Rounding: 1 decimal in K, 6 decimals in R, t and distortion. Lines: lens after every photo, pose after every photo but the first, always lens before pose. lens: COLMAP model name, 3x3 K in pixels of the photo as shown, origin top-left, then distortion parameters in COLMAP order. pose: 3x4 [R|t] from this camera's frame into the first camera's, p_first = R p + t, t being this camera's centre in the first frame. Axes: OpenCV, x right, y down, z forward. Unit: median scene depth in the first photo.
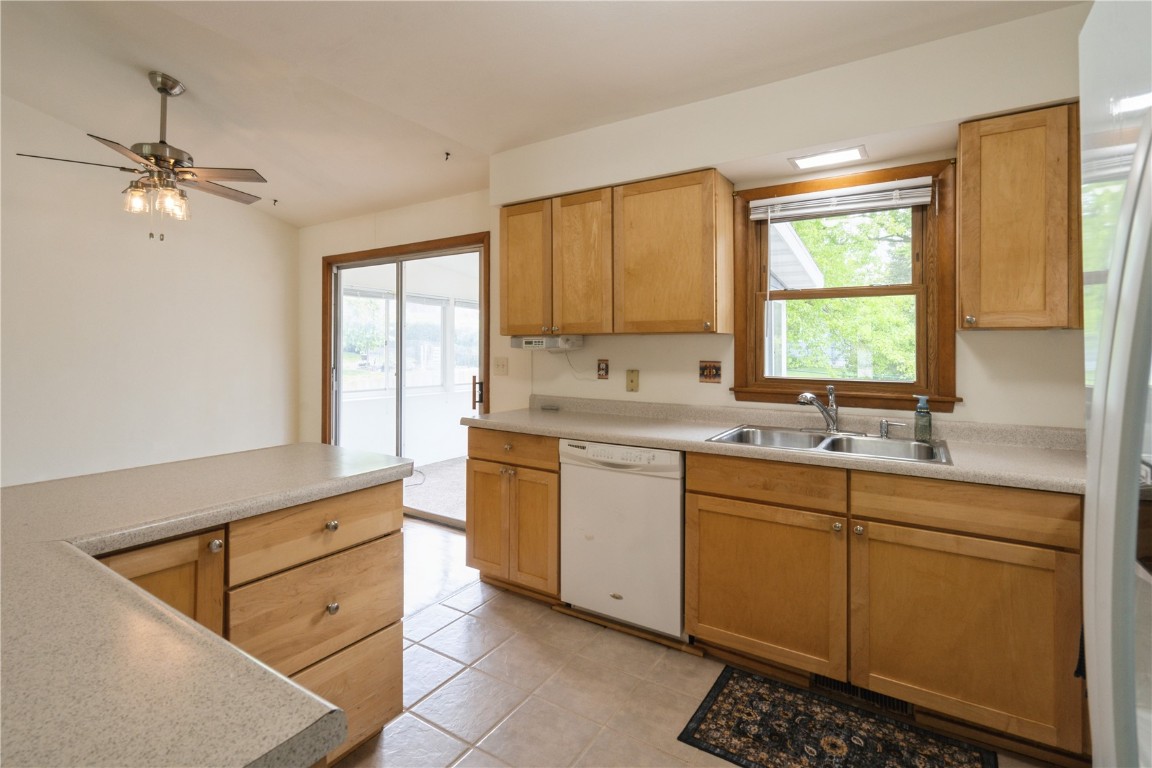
lens RADIAL K [[536.1, 0, 573.4], [0, 536.1, 348.2], [0, 0, 1]] dist [-0.001359, -0.000101]
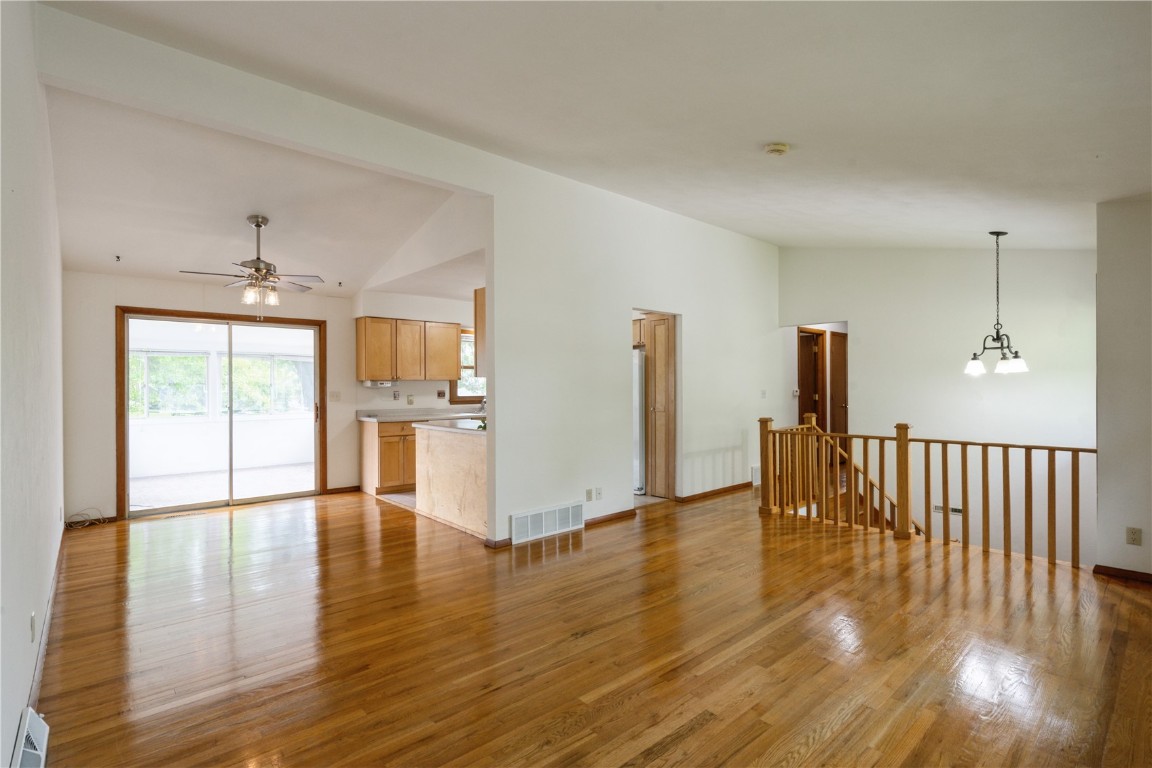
lens RADIAL K [[548.8, 0, 576.0], [0, 548.8, 384.0], [0, 0, 1]] dist [0.000359, 0.000030]
pose [[0.270029, 0.000313, 0.962852, -2.106307], [0.005935, 0.999980, -0.001989, 0.000631], [-0.962834, 0.006252, 0.270022, -0.357964]]
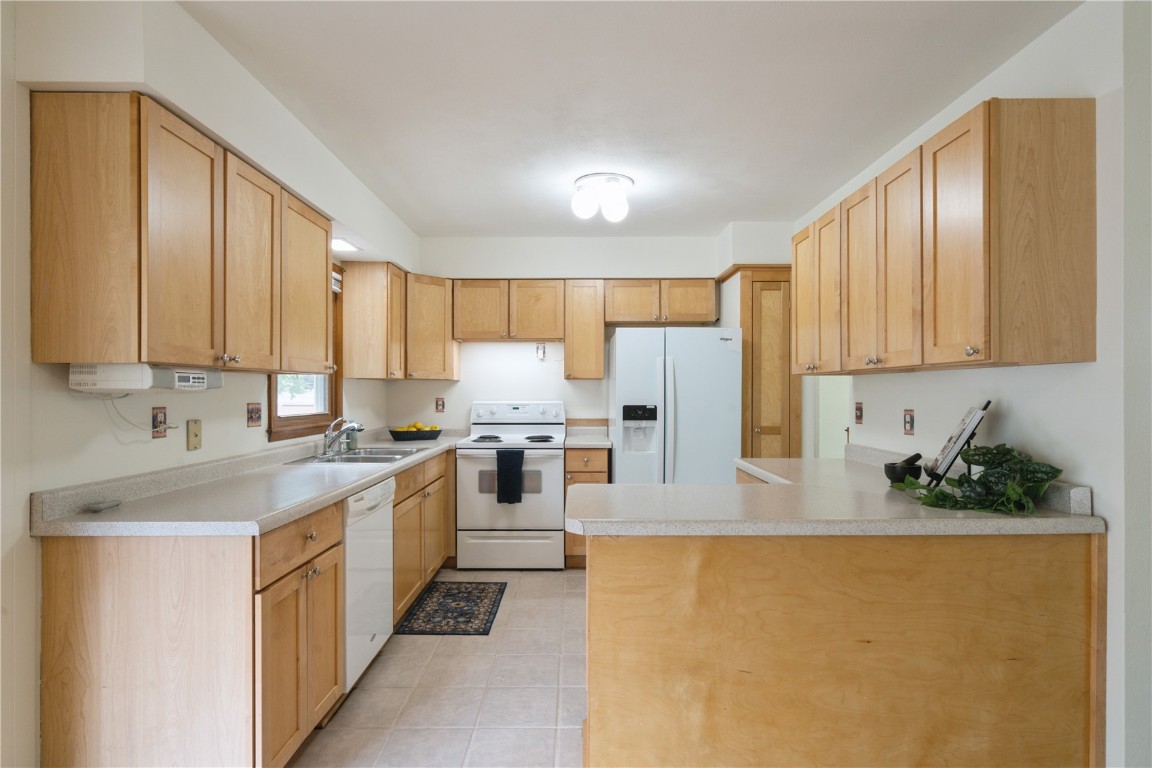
lens RADIAL K [[596.3, 0, 576.0], [0, 596.3, 384.0], [0, 0, 1]] dist [0.000716, 0.000036]
pose [[-0.546158, 0.006661, 0.837656, -0.873069], [-0.001300, 0.999960, -0.008800, -0.000574], [-0.837681, -0.005895, -0.546127, 1.064917]]
